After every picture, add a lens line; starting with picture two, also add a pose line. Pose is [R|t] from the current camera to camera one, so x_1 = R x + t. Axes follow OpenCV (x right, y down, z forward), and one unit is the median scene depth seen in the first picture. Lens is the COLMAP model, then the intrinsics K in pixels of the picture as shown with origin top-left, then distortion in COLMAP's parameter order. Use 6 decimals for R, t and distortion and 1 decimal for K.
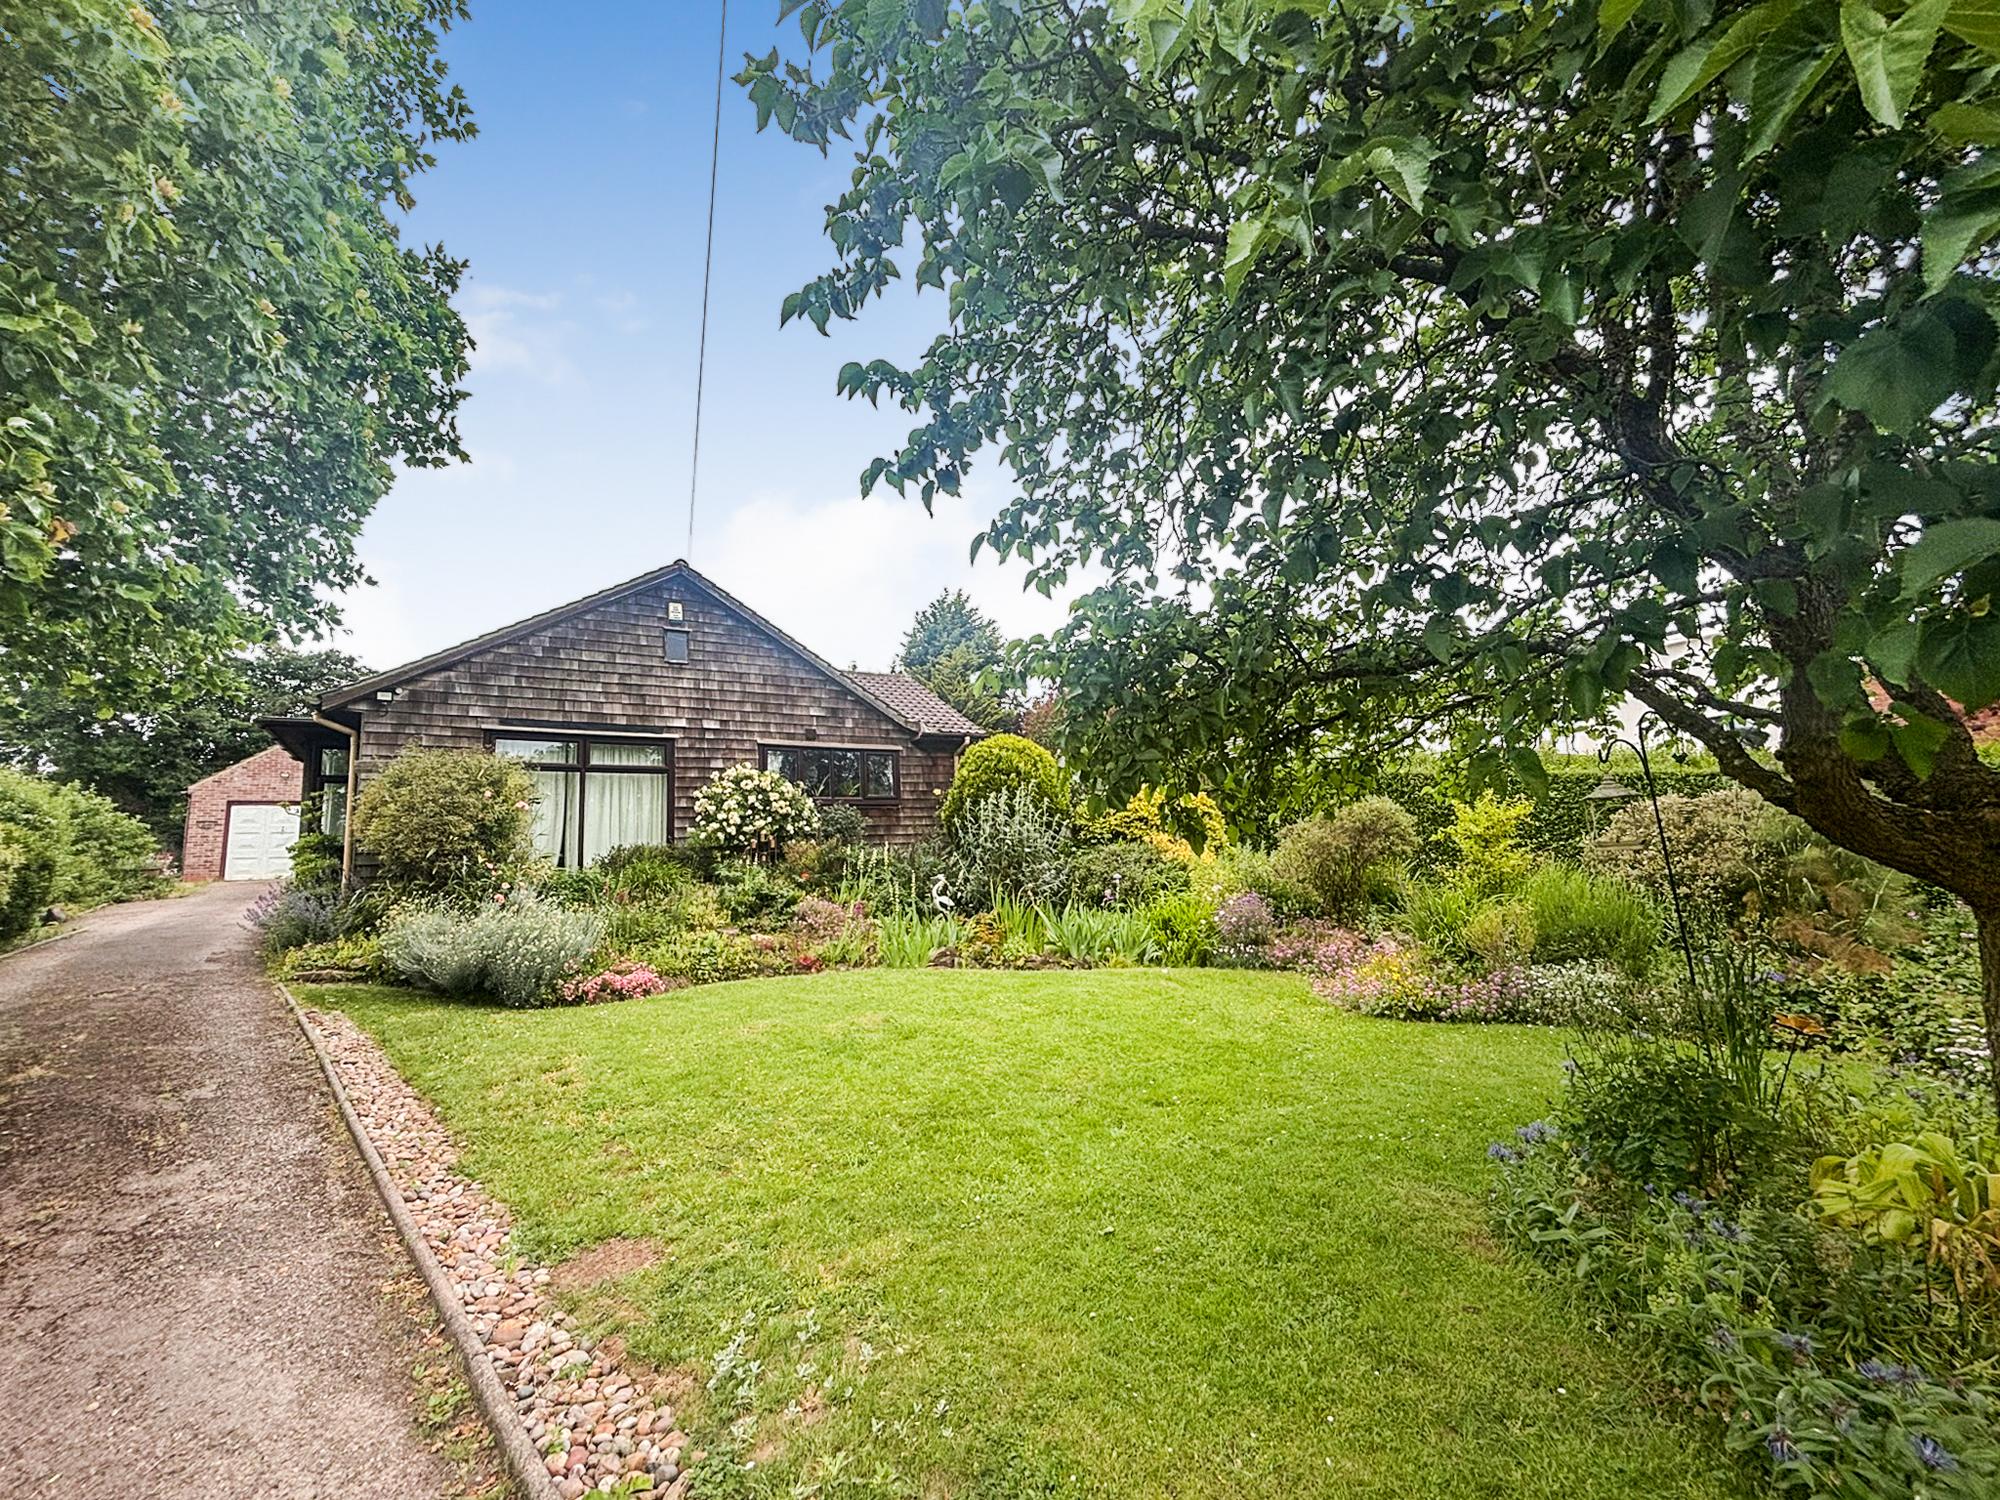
lens RADIAL K [[805.2, 0, 999.4], [0, 805.2, 748.8], [0, 0, 1]] dist [-0.000151, -0.000012]
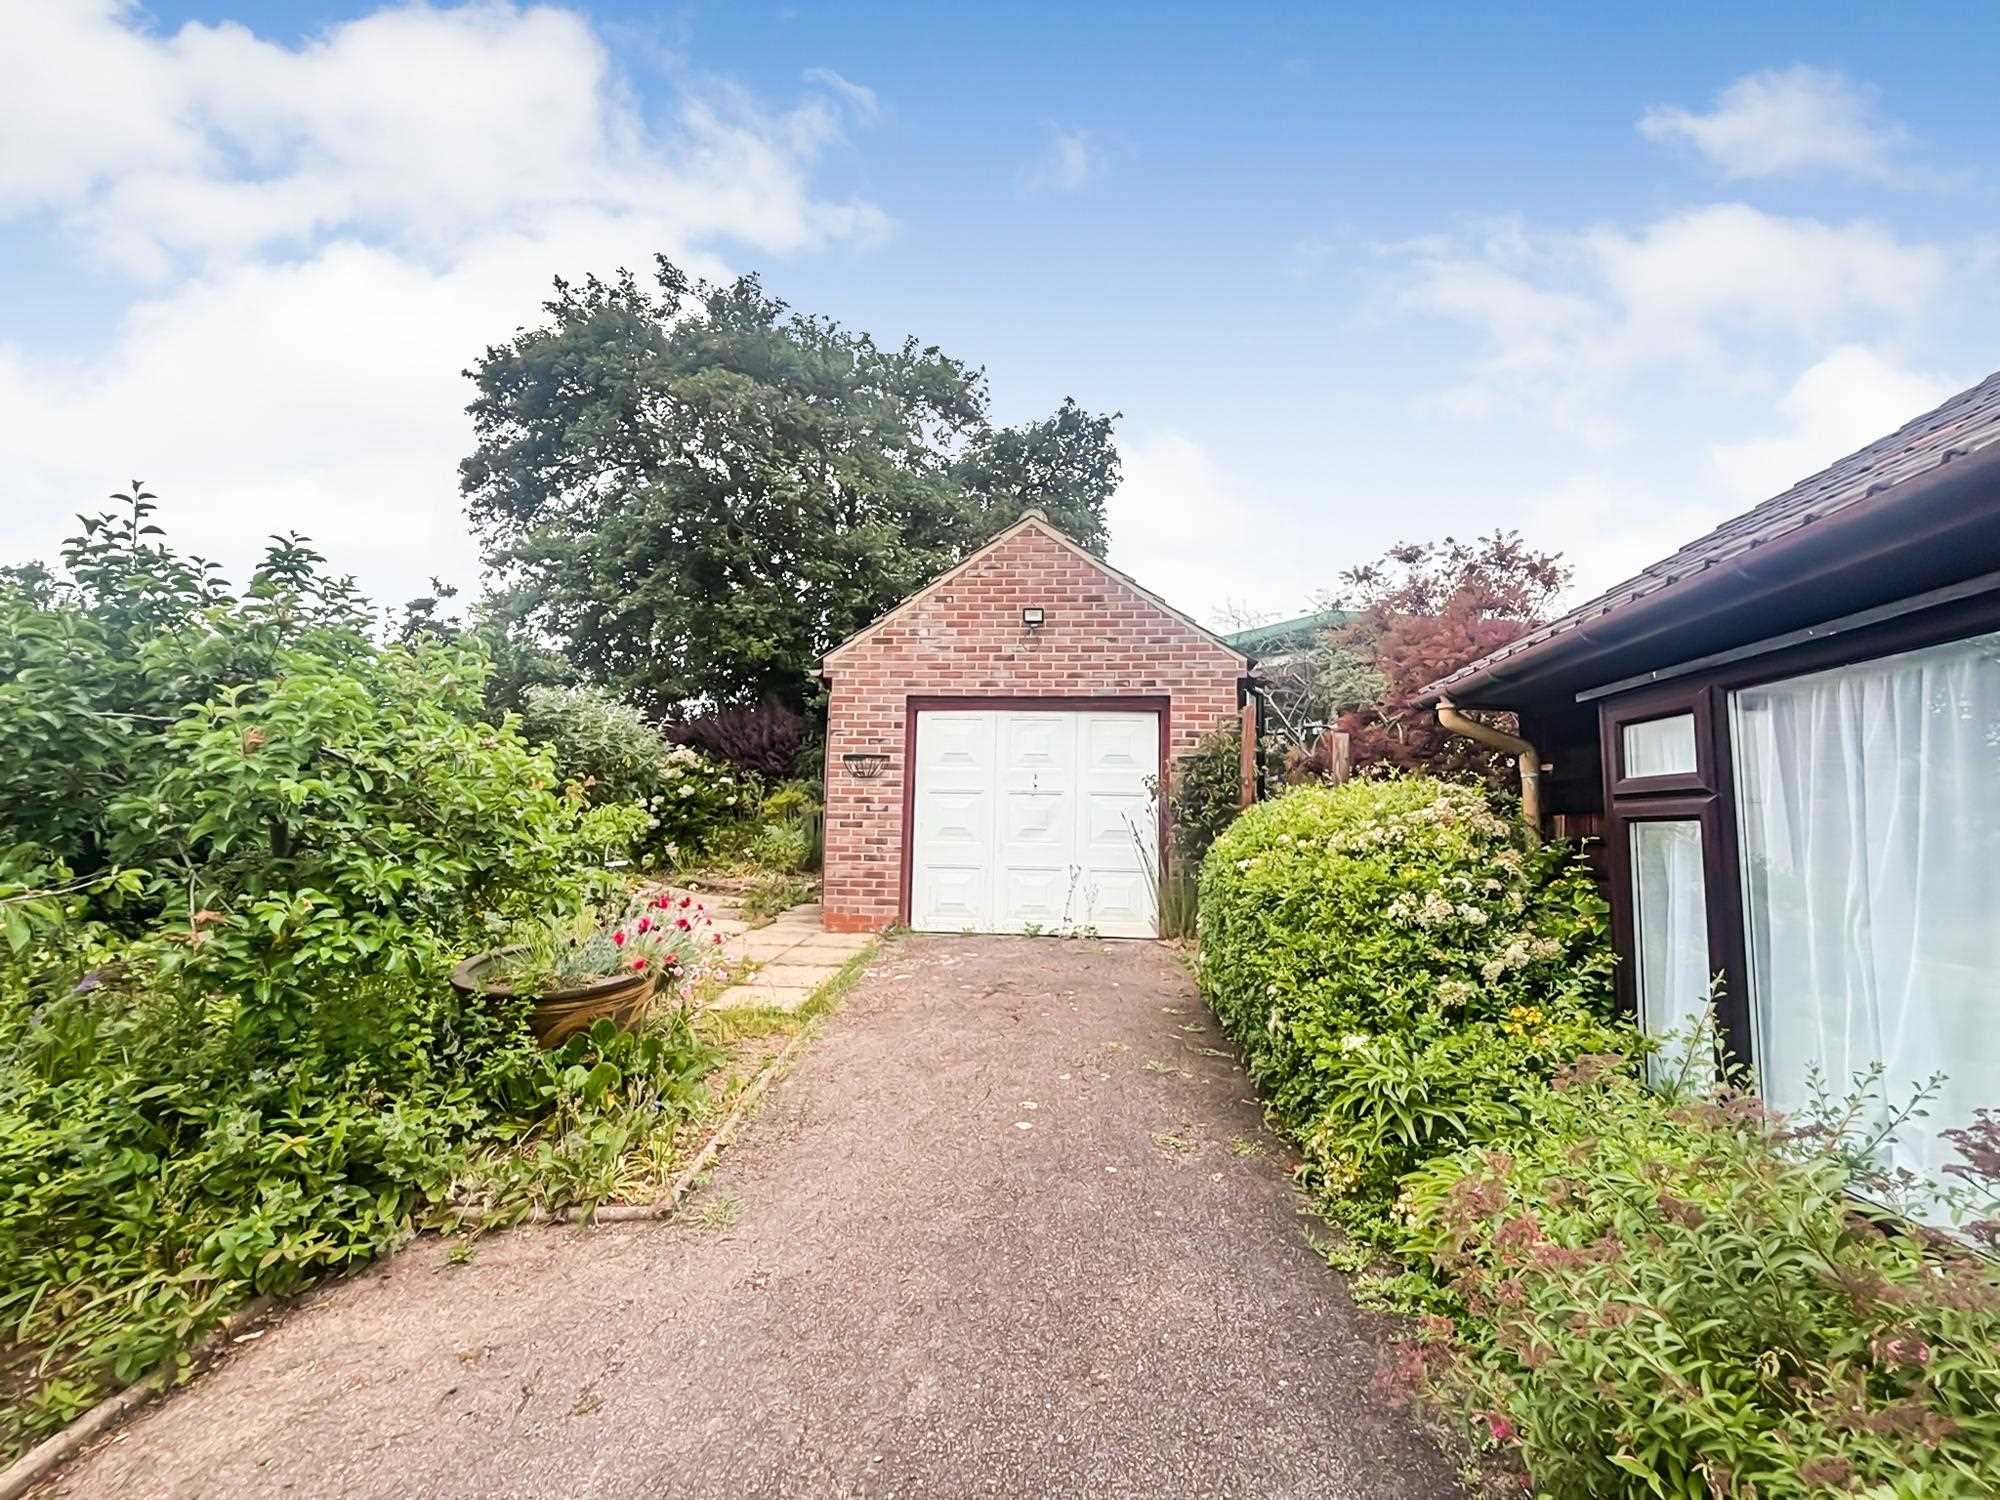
lens RADIAL K [[805.2, 0, 1000.9], [0, 805.2, 752.1], [0, 0, 1]] dist [-0.000151, -0.000012]
pose [[0.716591, -0.039470, -0.696376, -0.697679], [0.045023, 0.998933, -0.010289, 0.093515], [0.696039, -0.023980, 0.717604, 0.785169]]
